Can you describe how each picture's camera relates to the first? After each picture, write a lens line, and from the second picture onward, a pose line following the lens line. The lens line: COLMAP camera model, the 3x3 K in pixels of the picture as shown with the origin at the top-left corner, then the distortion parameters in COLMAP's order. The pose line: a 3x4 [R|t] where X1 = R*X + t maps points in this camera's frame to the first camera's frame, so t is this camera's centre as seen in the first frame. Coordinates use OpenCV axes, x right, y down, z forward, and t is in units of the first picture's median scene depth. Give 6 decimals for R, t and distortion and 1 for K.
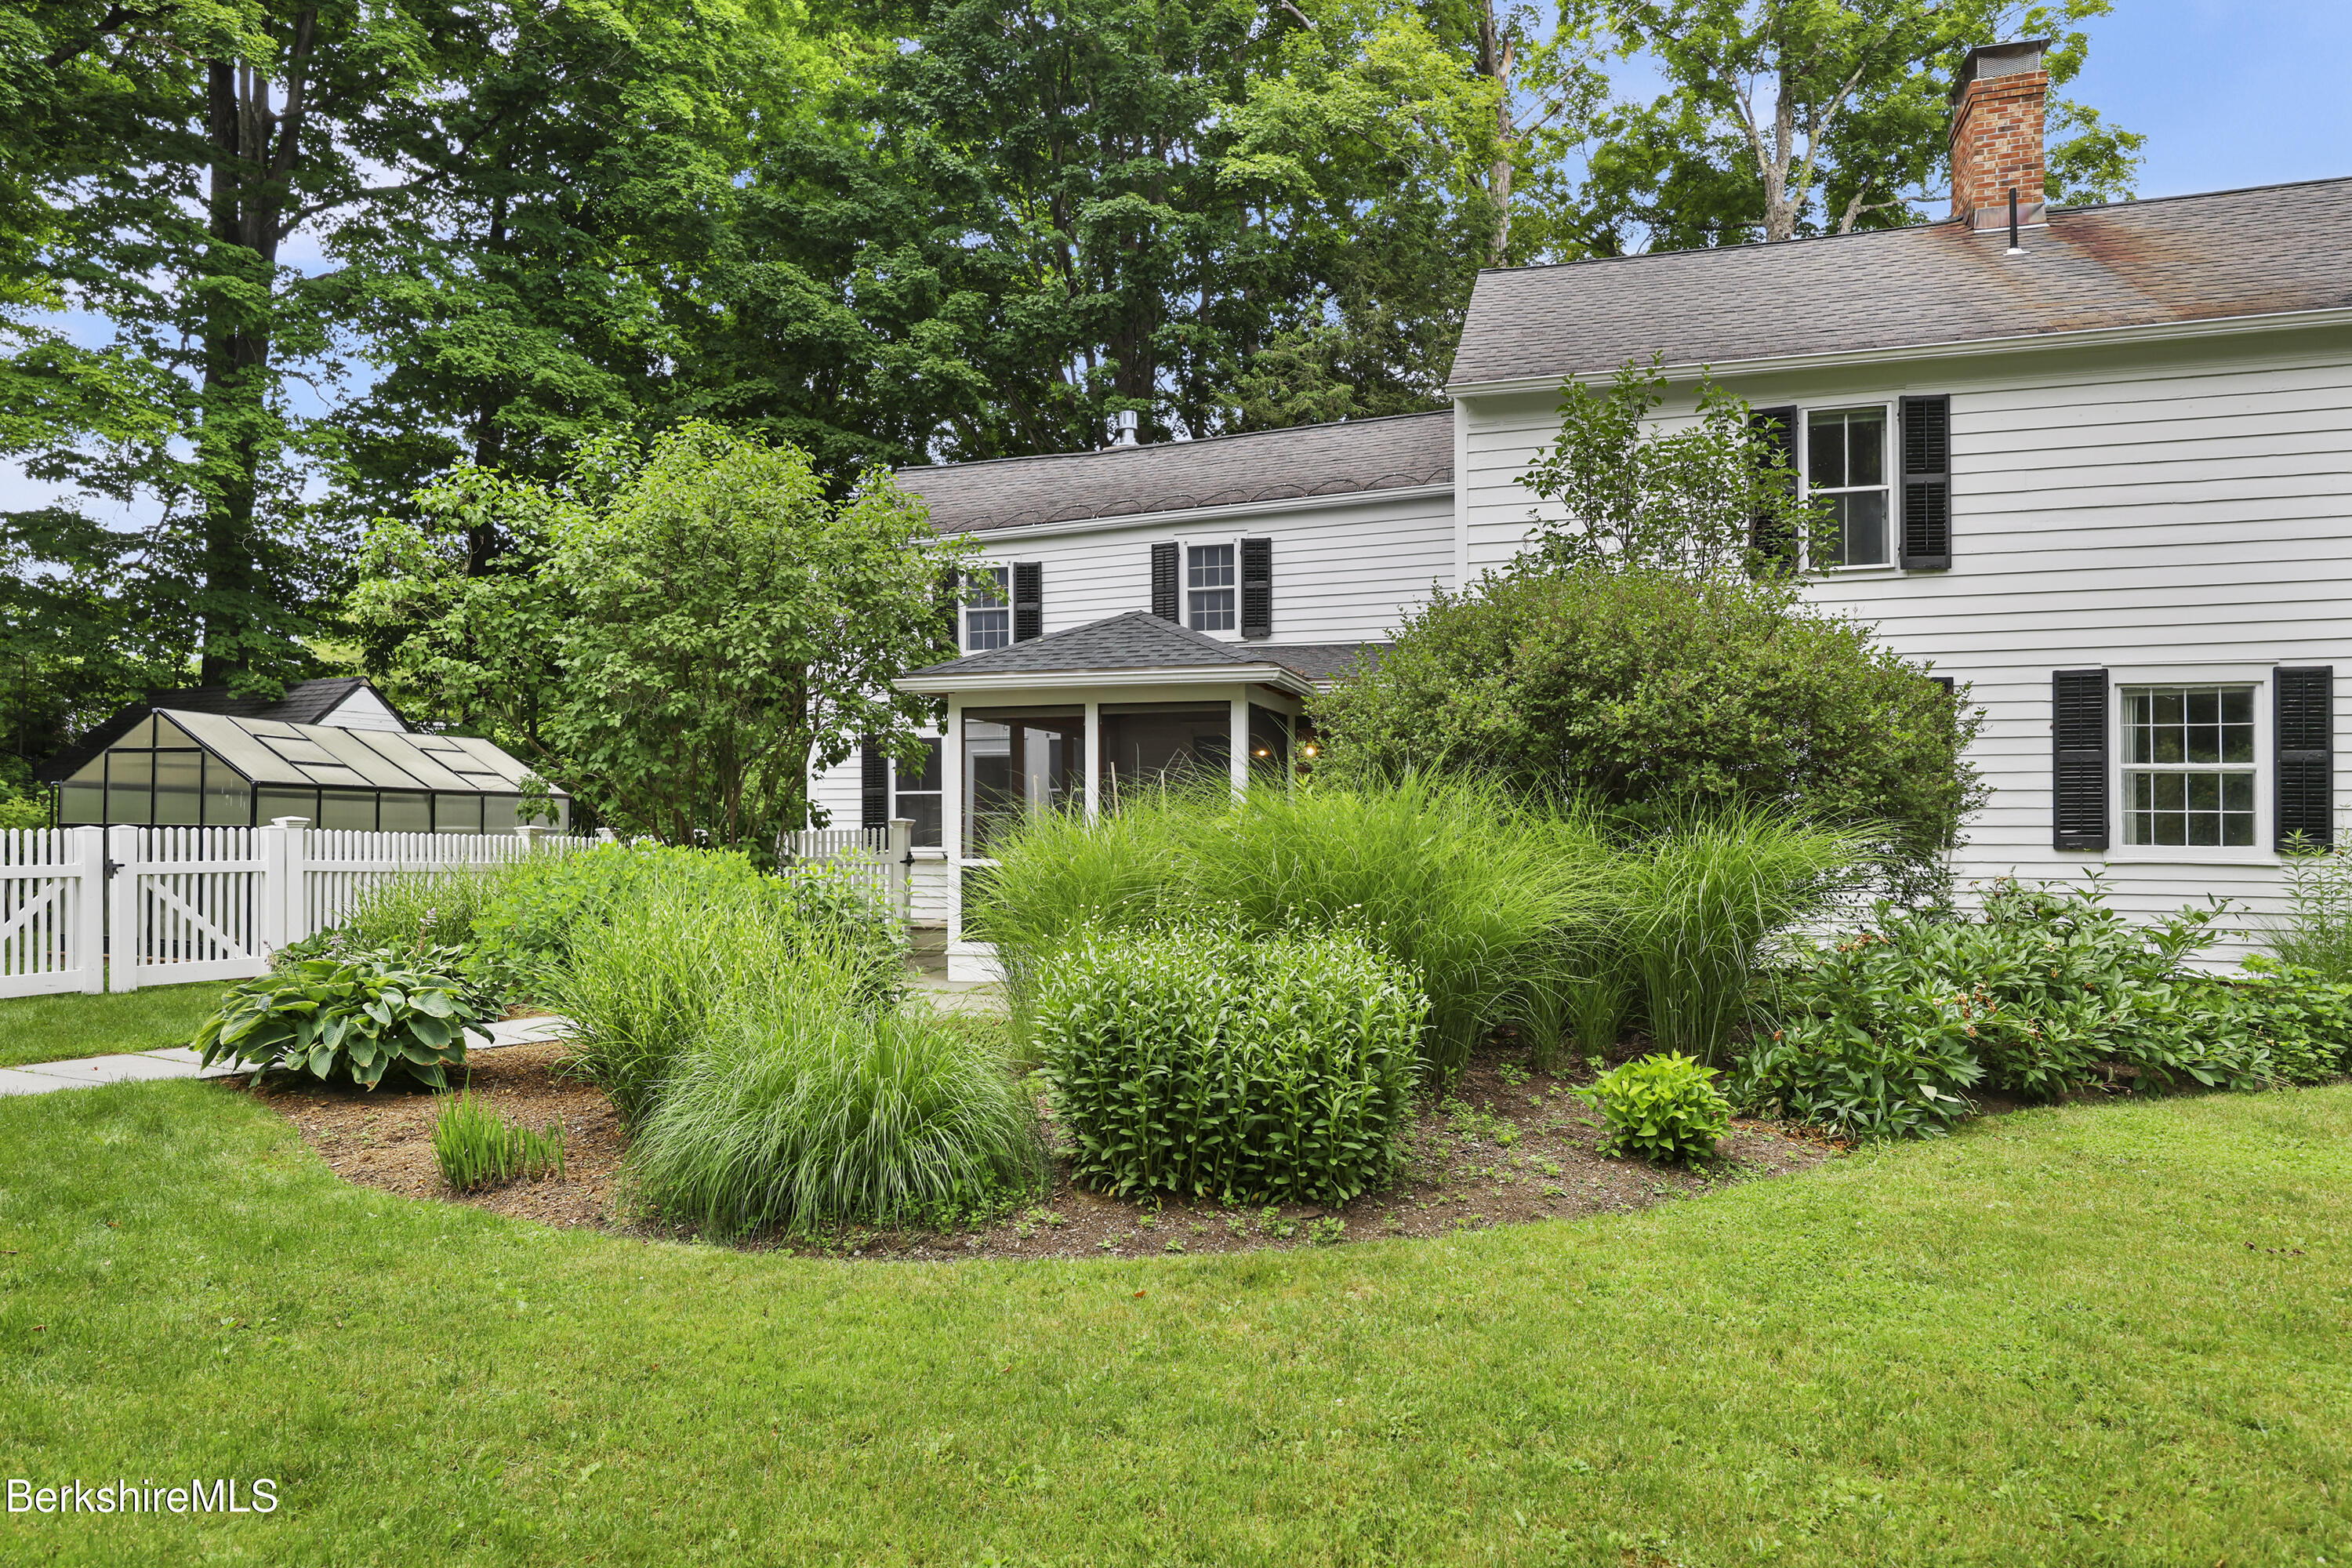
lens RADIAL K [[1477.5, 0, 1176.0], [0, 1477.5, 784.0], [0, 0, 1]] dist [0.002704, -0.000058]
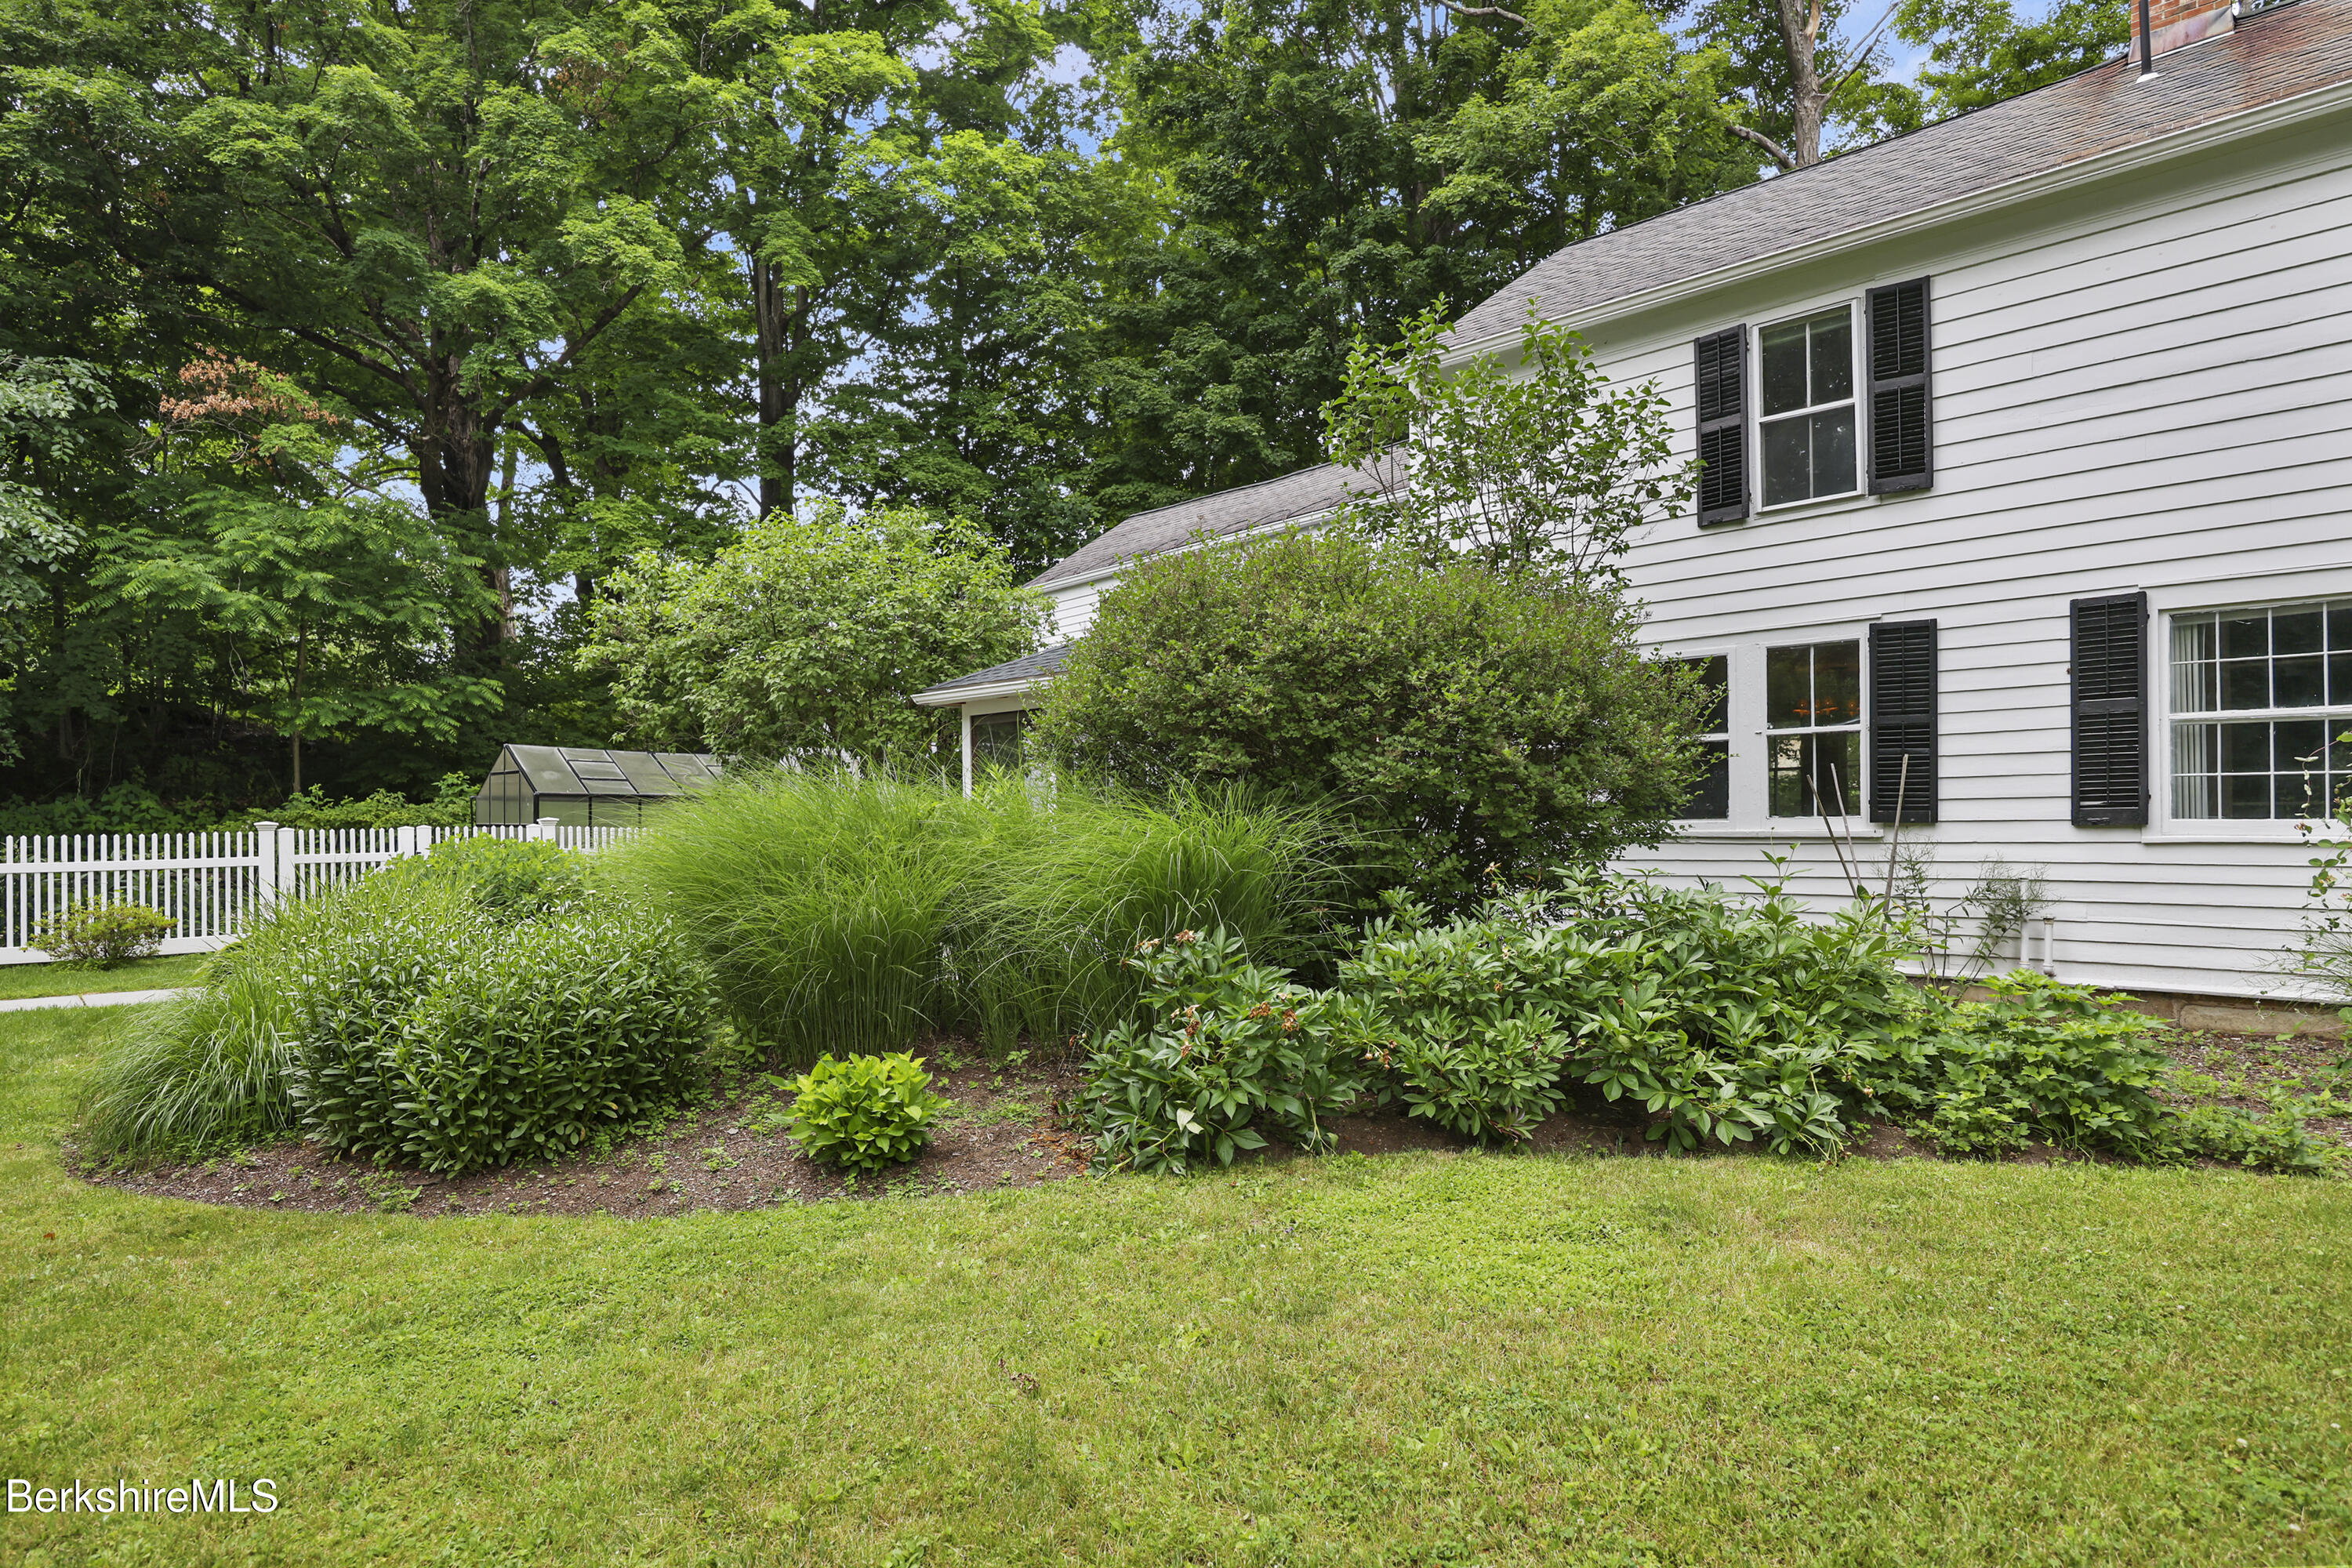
lens RADIAL K [[1224.5, 0, 1169.0], [0, 1224.5, 798.3], [0, 0, 1]] dist [0.002504, 0.001706]
pose [[0.903918, -0.020543, -0.427212, 0.432402], [0.027153, 0.999587, 0.009384, 0.010055], [0.426843, -0.020082, 0.904103, 0.197248]]
